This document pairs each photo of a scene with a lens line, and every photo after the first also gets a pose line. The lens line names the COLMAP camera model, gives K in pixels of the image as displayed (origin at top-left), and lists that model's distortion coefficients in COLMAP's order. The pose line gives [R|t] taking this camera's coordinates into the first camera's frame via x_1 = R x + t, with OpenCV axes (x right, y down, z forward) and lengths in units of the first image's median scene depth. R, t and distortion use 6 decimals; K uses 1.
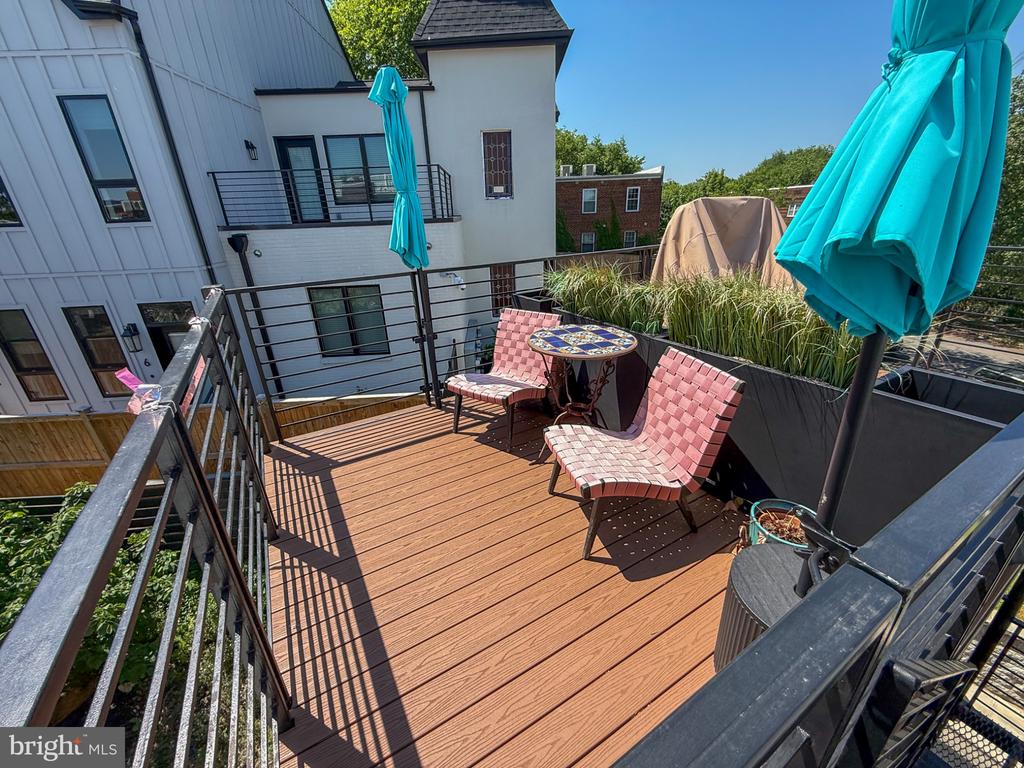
lens RADIAL K [[410.9, 0, 512.0], [0, 410.9, 384.0], [0, 0, 1]] dist [-0.000665, 0.000436]
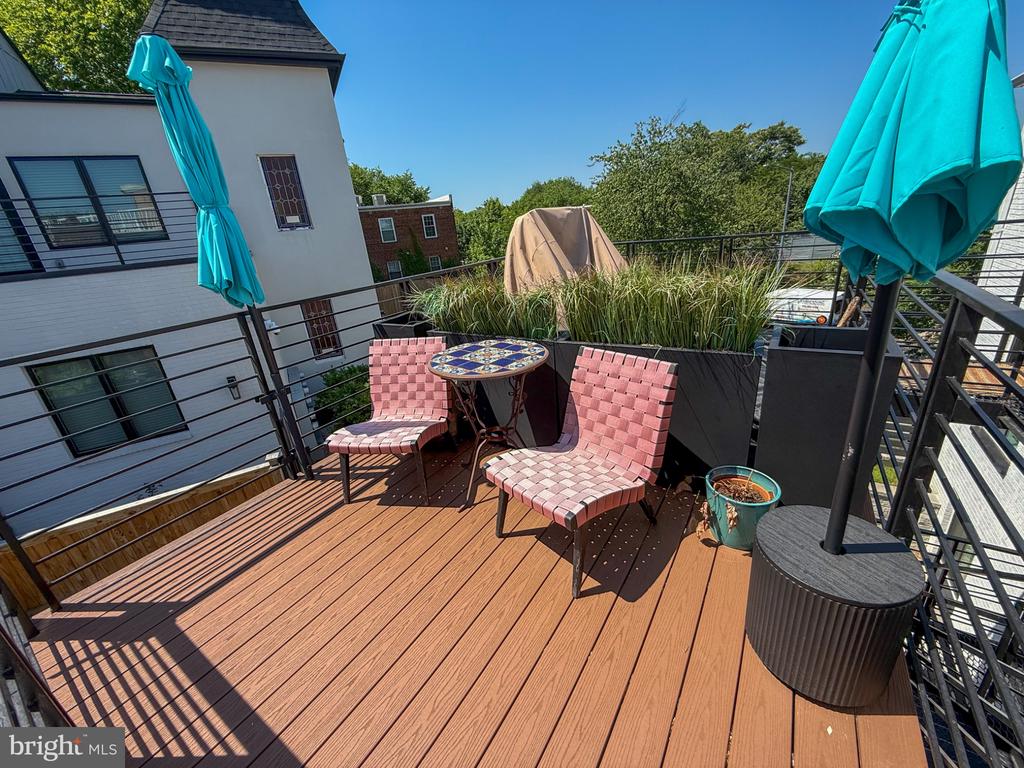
lens RADIAL K [[410.9, 0, 512.0], [0, 410.9, 384.0], [0, 0, 1]] dist [-0.000665, 0.000436]
pose [[0.893833, -0.204488, 0.399058, -0.132466], [0.228739, 0.973393, -0.013551, -0.022390], [-0.385669, 0.103392, 0.916826, 0.139975]]
